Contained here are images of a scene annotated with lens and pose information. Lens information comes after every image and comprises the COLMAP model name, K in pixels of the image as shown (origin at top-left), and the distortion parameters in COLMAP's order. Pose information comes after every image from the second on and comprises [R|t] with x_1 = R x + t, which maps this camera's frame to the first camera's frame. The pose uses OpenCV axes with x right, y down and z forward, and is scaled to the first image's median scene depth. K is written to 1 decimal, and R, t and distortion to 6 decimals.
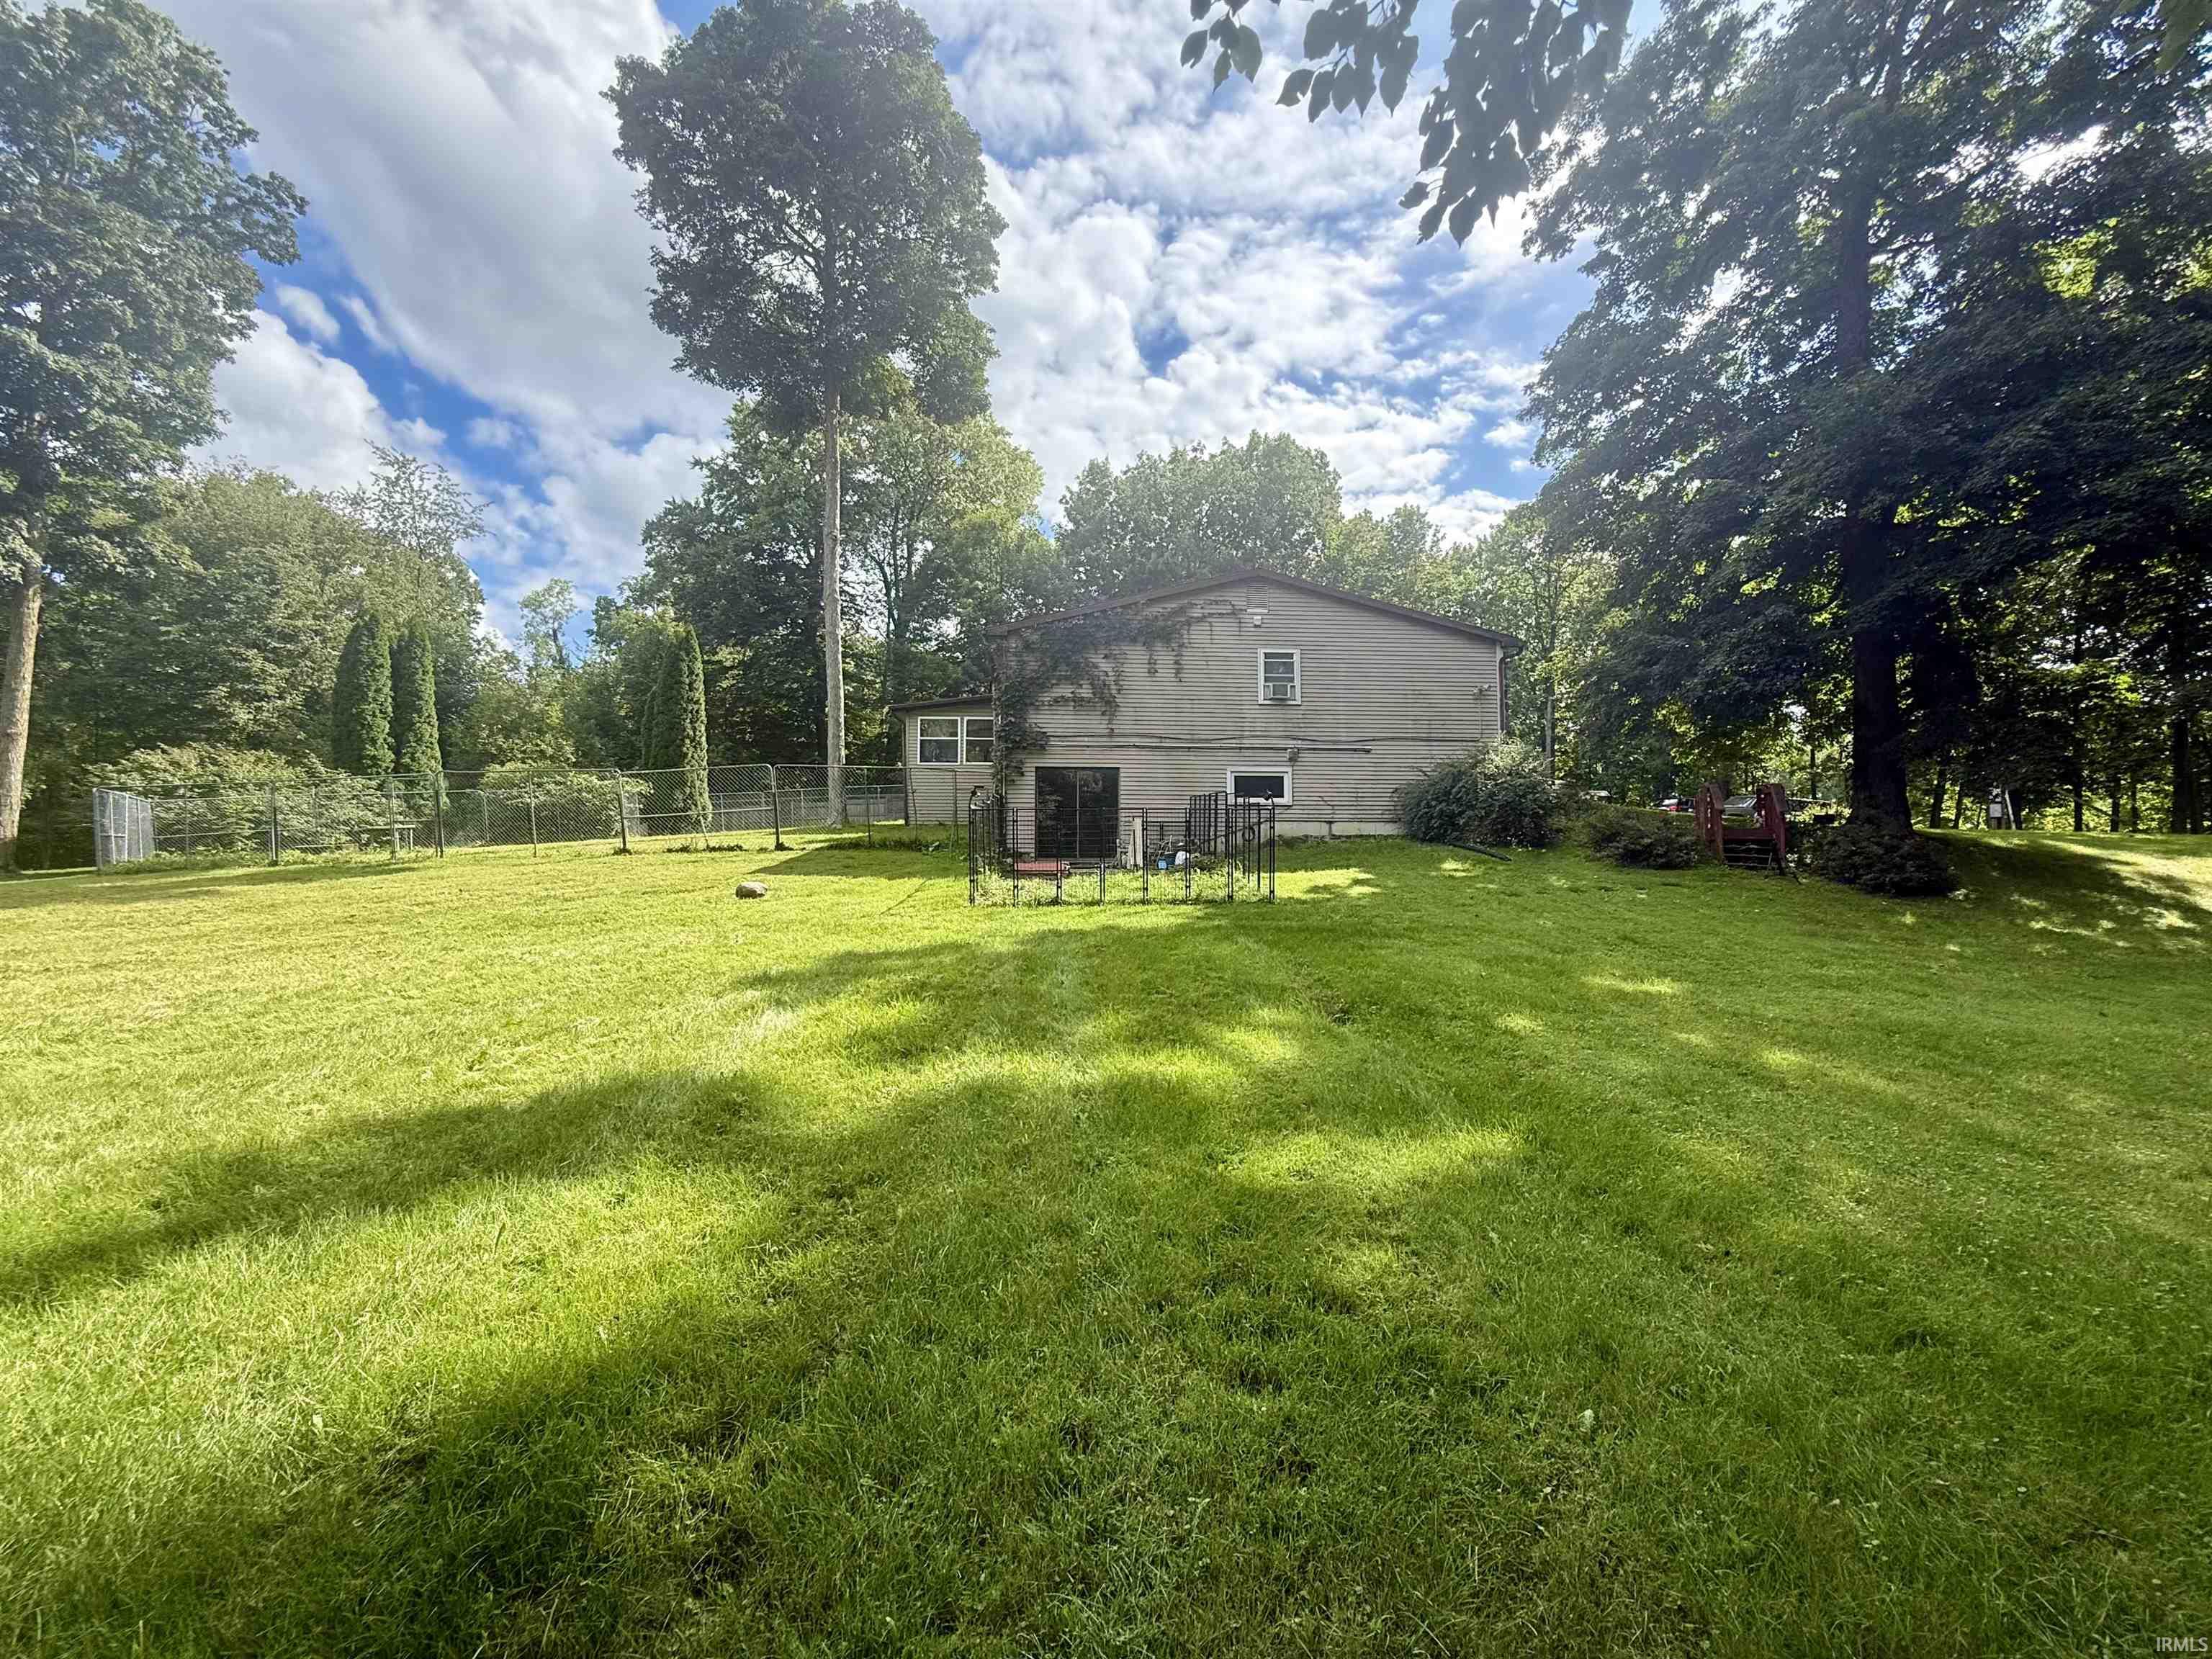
lens RADIAL K [[886.9, 0, 1109.0], [0, 886.9, 829.4], [0, 0, 1]] dist [0.001696, -0.000053]
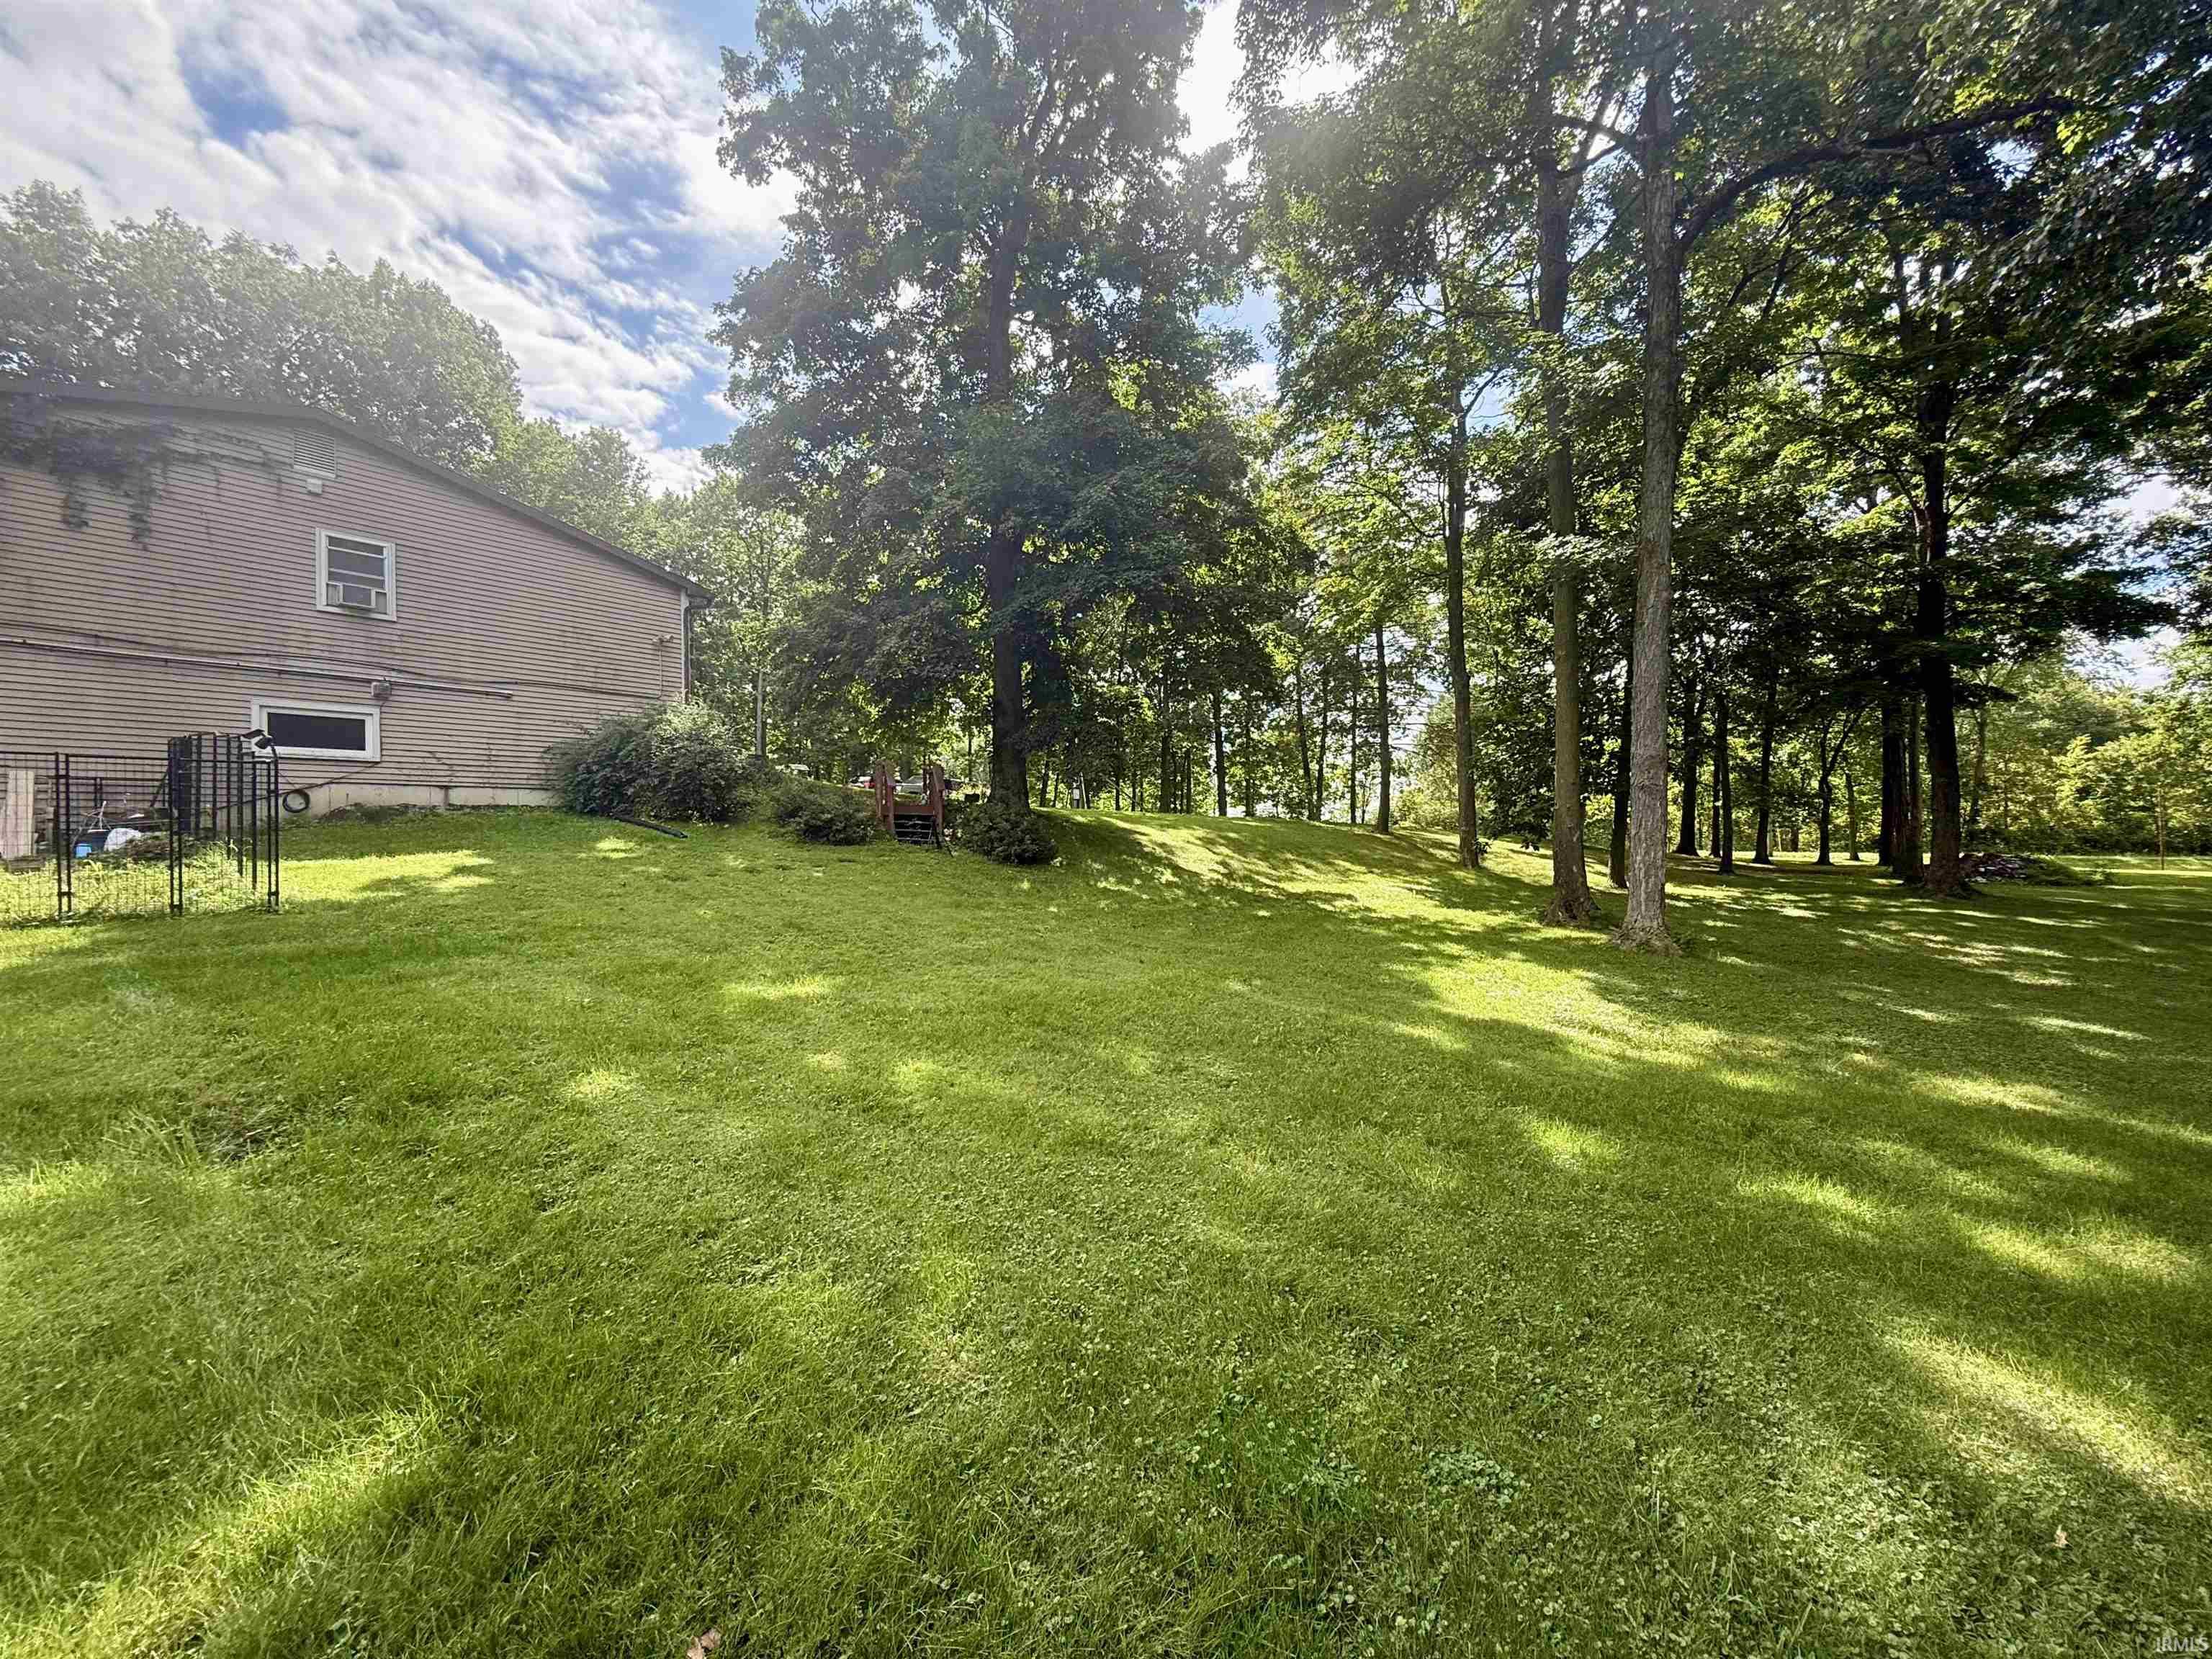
lens RADIAL K [[886.9, 0, 1109.0], [0, 886.9, 829.4], [0, 0, 1]] dist [0.001696, -0.000053]
pose [[0.678902, -0.004733, 0.734213, 0.085135], [-0.018845, 0.999537, 0.023869, -0.001380], [-0.733987, -0.030041, 0.678499, 0.093445]]
